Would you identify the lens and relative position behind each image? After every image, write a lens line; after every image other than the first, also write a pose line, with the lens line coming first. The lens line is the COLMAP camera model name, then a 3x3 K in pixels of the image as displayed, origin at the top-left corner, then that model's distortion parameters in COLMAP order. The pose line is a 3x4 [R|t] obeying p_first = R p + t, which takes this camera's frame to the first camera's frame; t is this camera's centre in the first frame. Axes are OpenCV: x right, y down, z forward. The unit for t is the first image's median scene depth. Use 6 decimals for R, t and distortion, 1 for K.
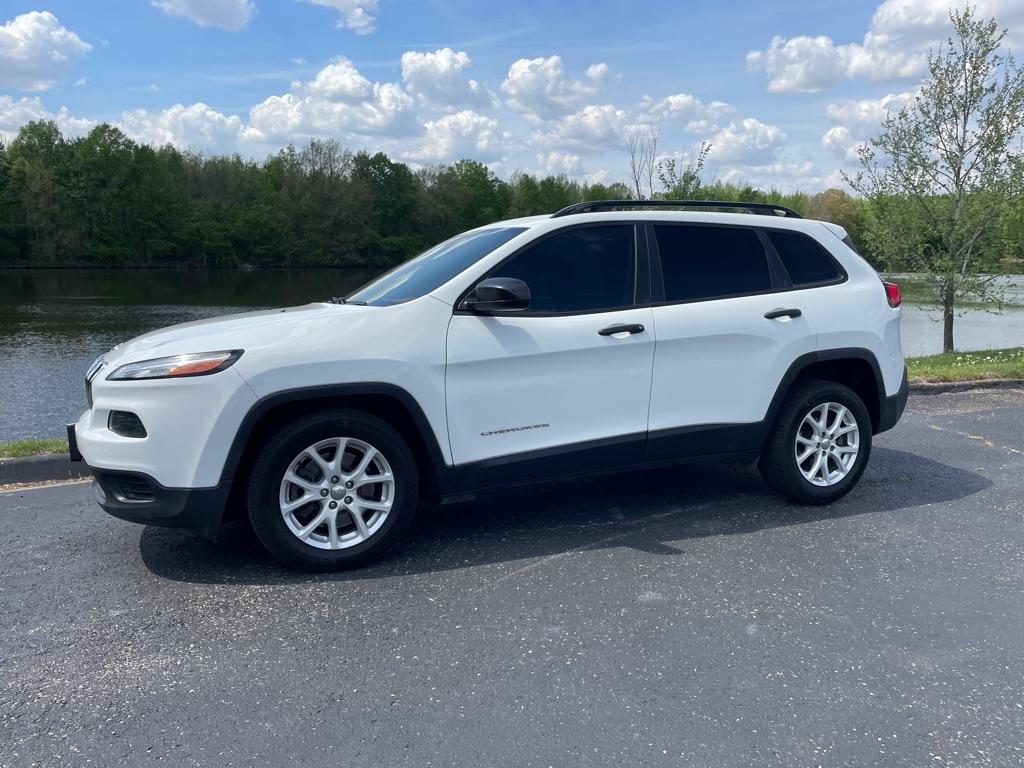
lens RADIAL K [[764.1, 0, 518.5], [0, 764.1, 382.3], [0, 0, 1]] dist [0.090521, -0.110906]
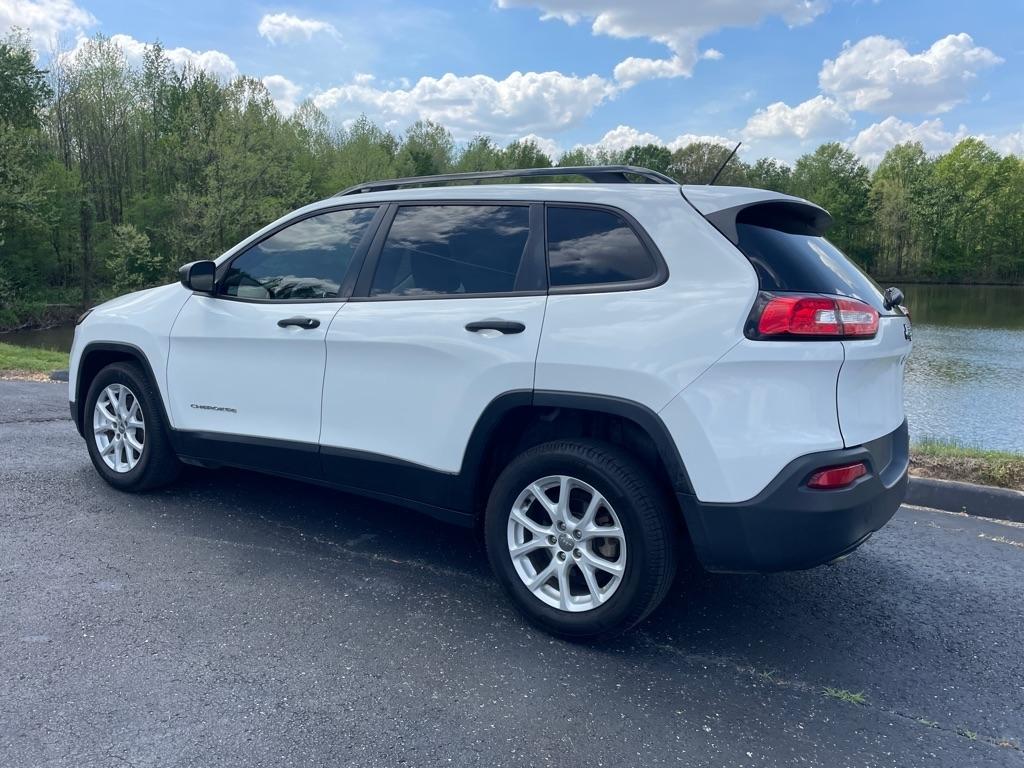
lens RADIAL K [[764.1, 0, 518.5], [0, 764.1, 382.3], [0, 0, 1]] dist [0.090521, -0.110906]
pose [[0.540007, 0.133587, -0.830992, 0.174231], [-0.150420, 0.986746, 0.060878, -0.015890], [0.828110, 0.092123, 0.552943, 0.122079]]
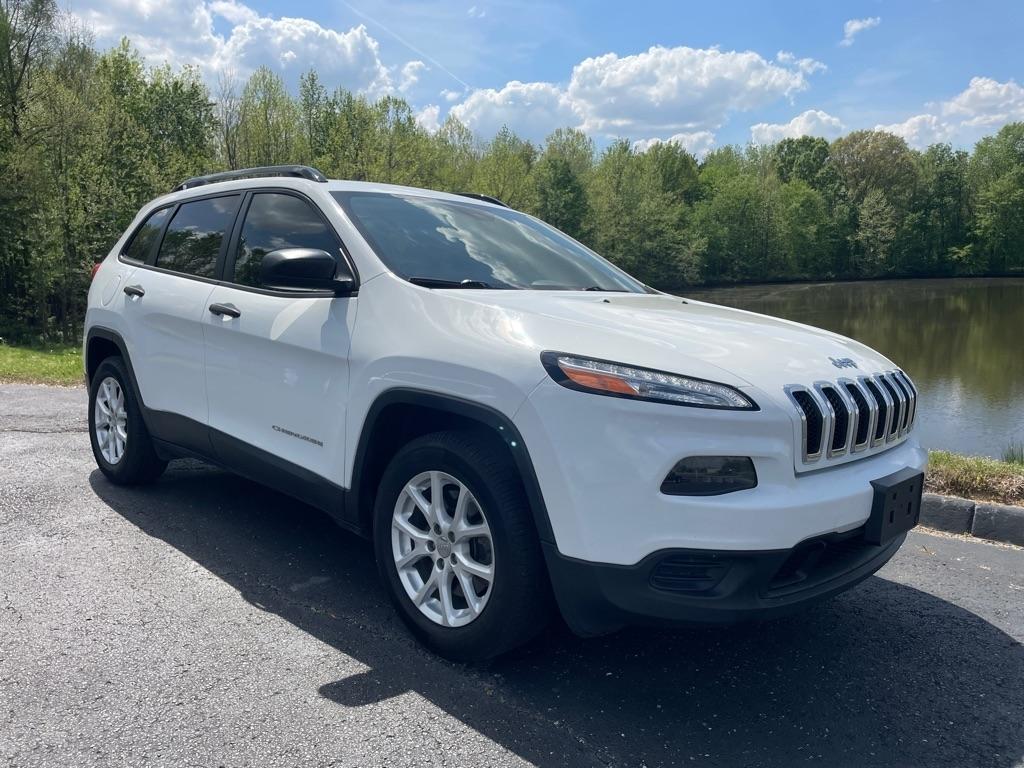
lens RADIAL K [[768.3, 0, 516.8], [0, 768.3, 390.0], [0, 0, 1]] dist [0.084734, -0.105323]
pose [[0.373642, 0.132098, -0.918119, 0.179837], [-0.133393, 0.987171, 0.087747, -0.016961], [0.917932, 0.089684, 0.386469, 0.164059]]
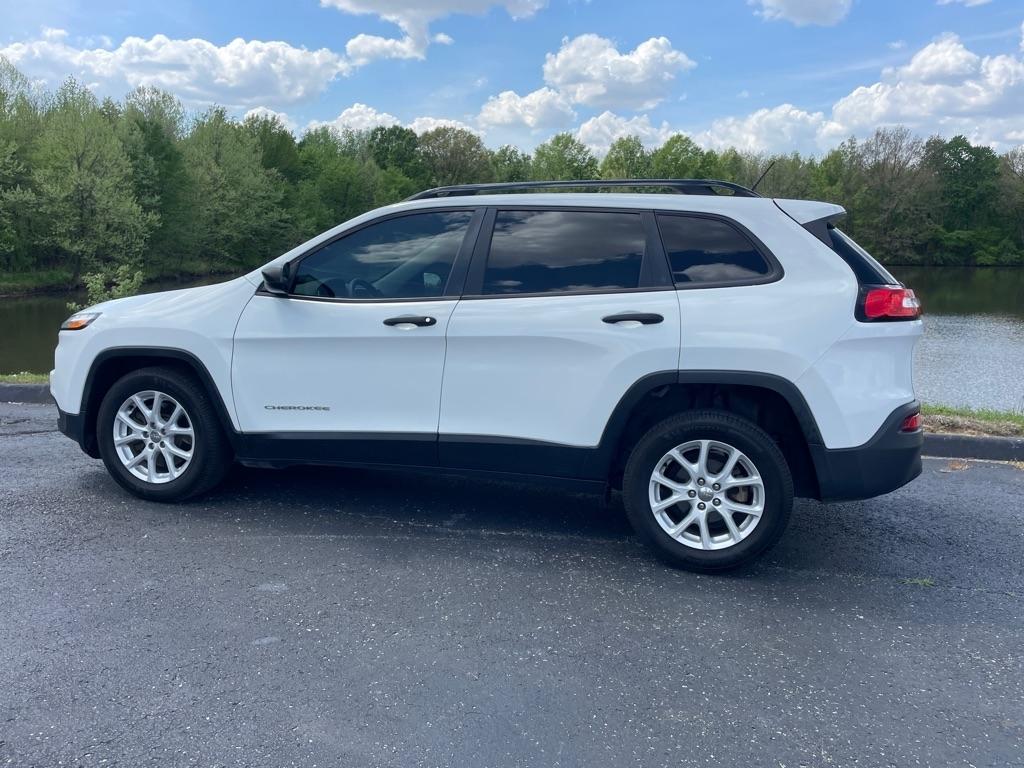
lens RADIAL K [[765.5, 0, 522.1], [0, 765.5, 383.1], [0, 0, 1]] dist [0.093324, -0.115726]
pose [[0.779503, 0.111843, -0.616333, 0.141498], [-0.109528, 0.993109, 0.041691, -0.007989], [0.616748, 0.035008, 0.786382, 0.057912]]
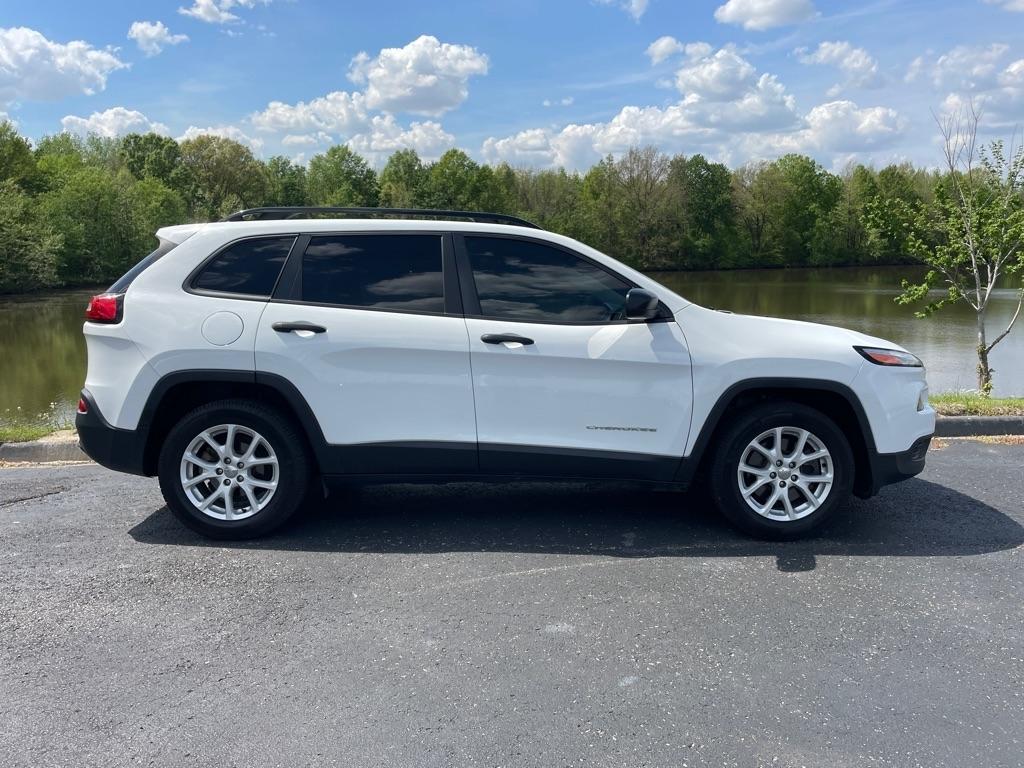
lens RADIAL K [[764.1, 0, 518.5], [0, 764.1, 382.3], [0, 0, 1]] dist [0.090521, -0.110906]
pose [[0.920294, 0.044484, -0.388689, 0.090715], [-0.046184, 0.998921, 0.004974, -0.002949], [0.388491, 0.013374, 0.921355, 0.012511]]
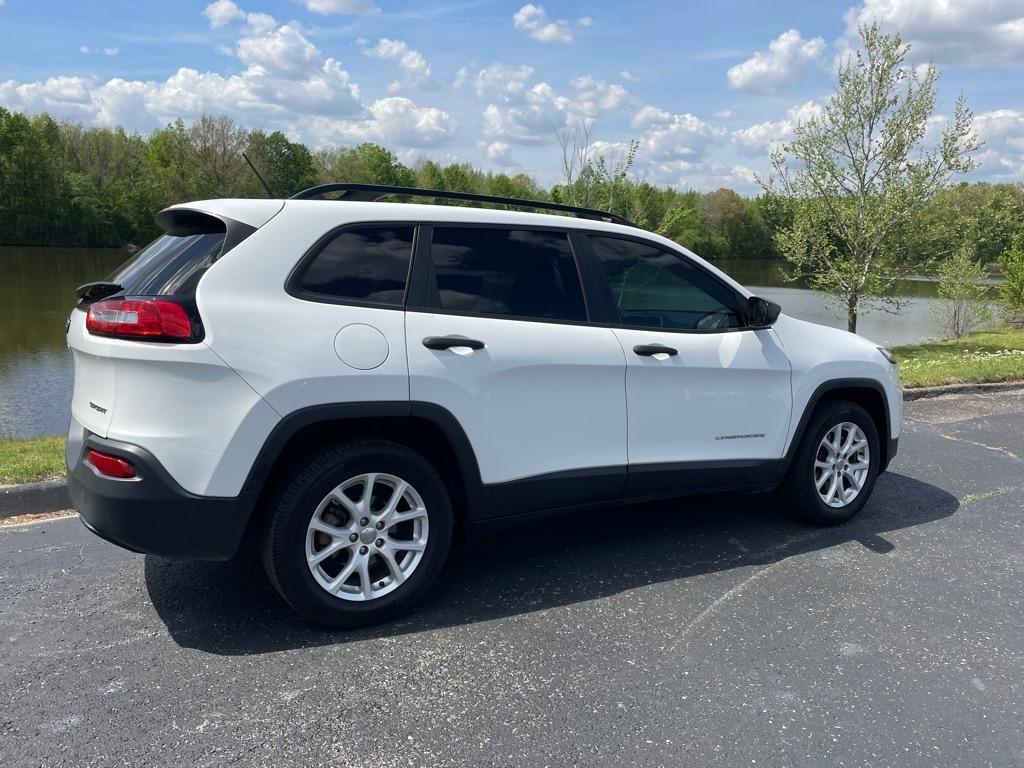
lens RADIAL K [[764.1, 0, 518.5], [0, 764.1, 382.3], [0, 0, 1]] dist [0.090521, -0.110906]
pose [[0.991939, 0.004778, 0.126629, -0.026573], [-0.006494, 0.999893, 0.013143, -0.006885], [-0.126552, -0.013859, 0.991863, 0.015347]]
